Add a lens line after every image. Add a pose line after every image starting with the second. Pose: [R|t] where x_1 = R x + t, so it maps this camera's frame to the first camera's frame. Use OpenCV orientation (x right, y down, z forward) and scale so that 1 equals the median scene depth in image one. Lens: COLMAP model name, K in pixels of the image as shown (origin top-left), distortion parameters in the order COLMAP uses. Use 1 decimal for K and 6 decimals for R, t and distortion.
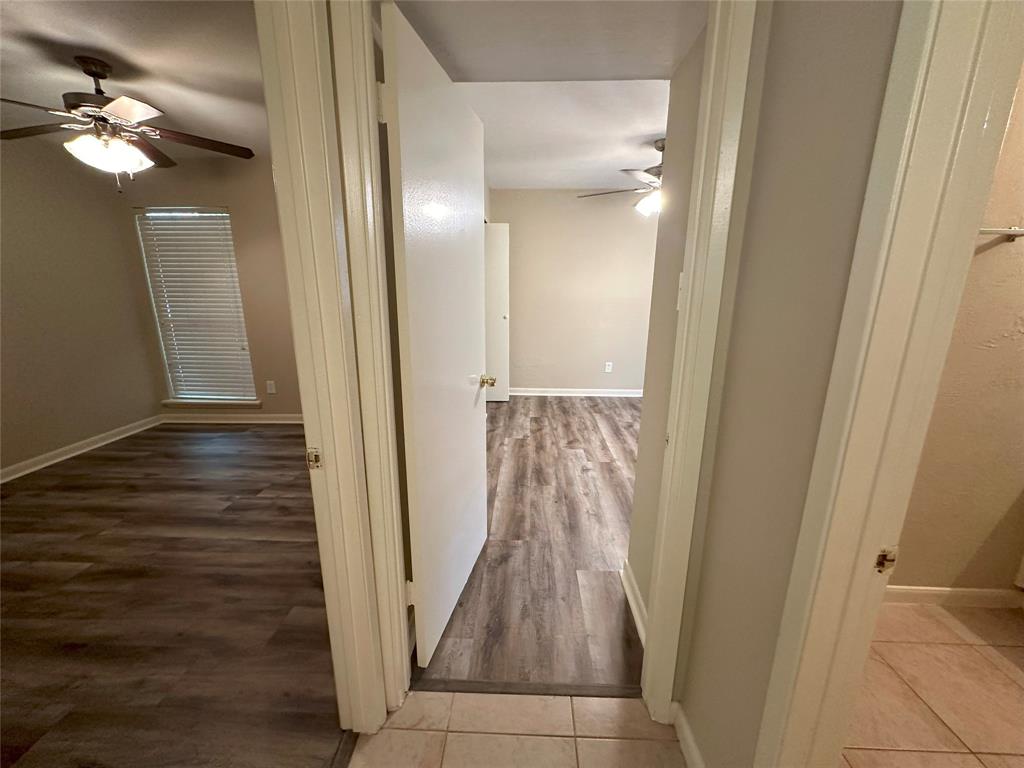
lens RADIAL K [[409.1, 0, 512.3], [0, 409.1, 382.8], [0, 0, 1]] dist [-0.003728, 0.000353]
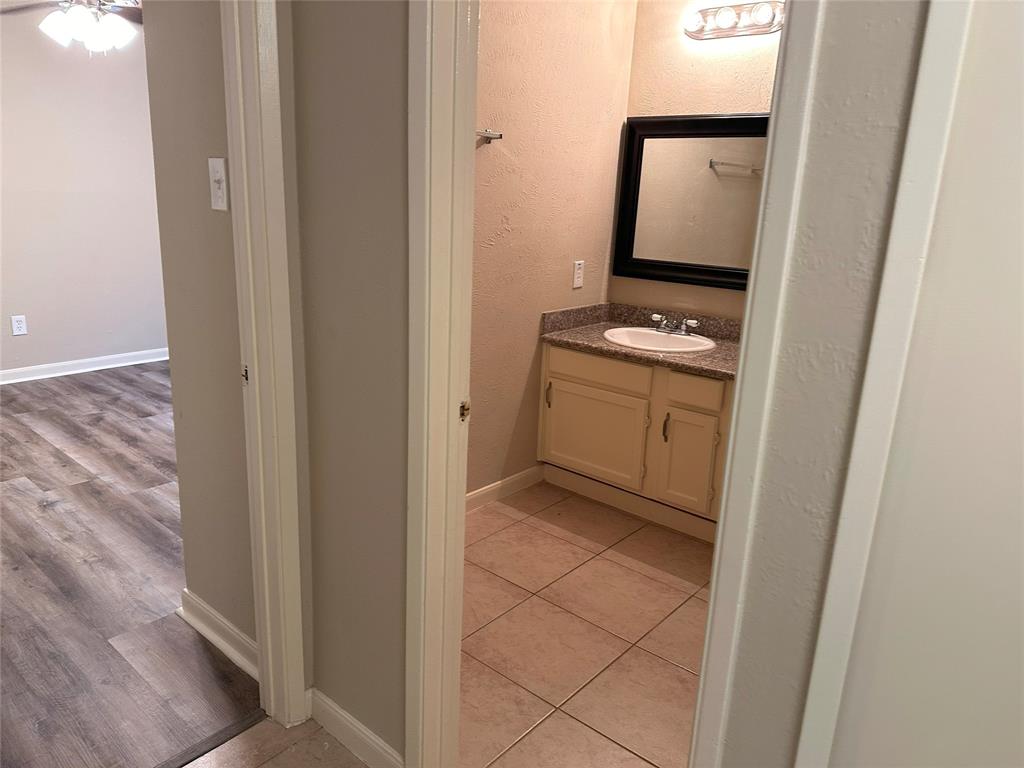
lens RADIAL K [[714.5, 0, 512.0], [0, 714.5, 378.2], [0, 0, 1]] dist [0.082154, -0.107983]
pose [[0.622601, -0.181827, 0.761123, -0.226616], [0.147289, 0.982476, 0.114224, 0.038401], [-0.768553, 0.040989, 0.638471, -0.181368]]
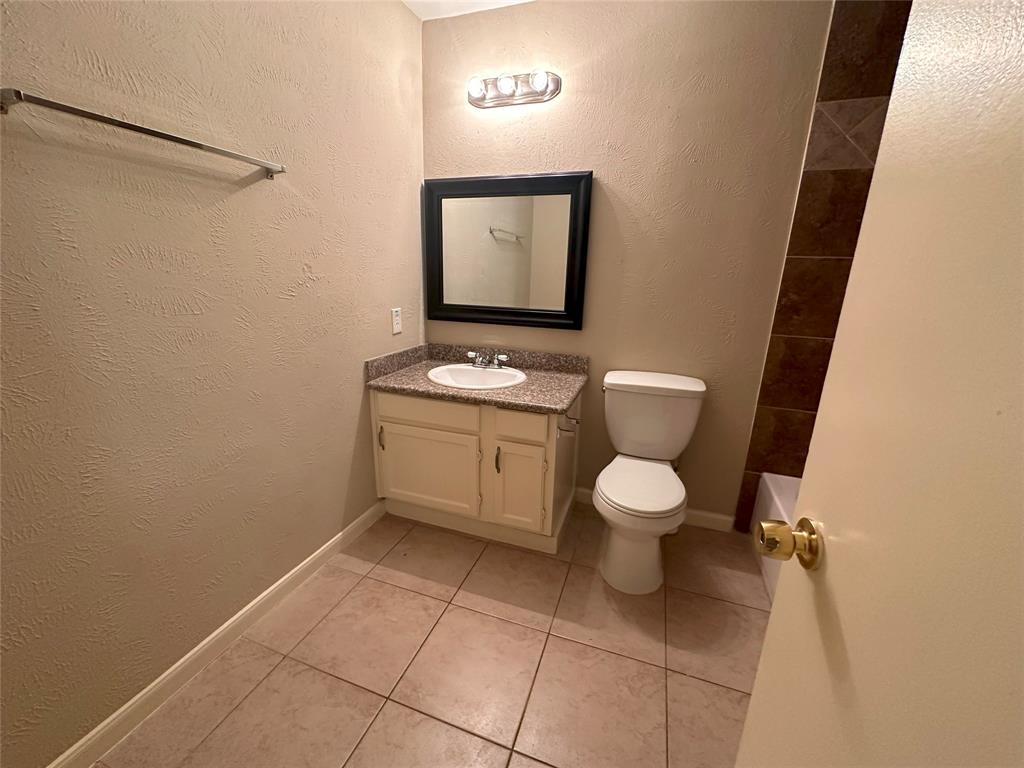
lens RADIAL K [[409.1, 0, 512.3], [0, 409.1, 382.8], [0, 0, 1]] dist [-0.003728, 0.000353]
pose [[0.302033, -0.253954, 0.918849, 0.310272], [0.203269, 0.958854, 0.198195, 0.017334], [-0.931374, 0.126912, 0.341227, 0.168816]]
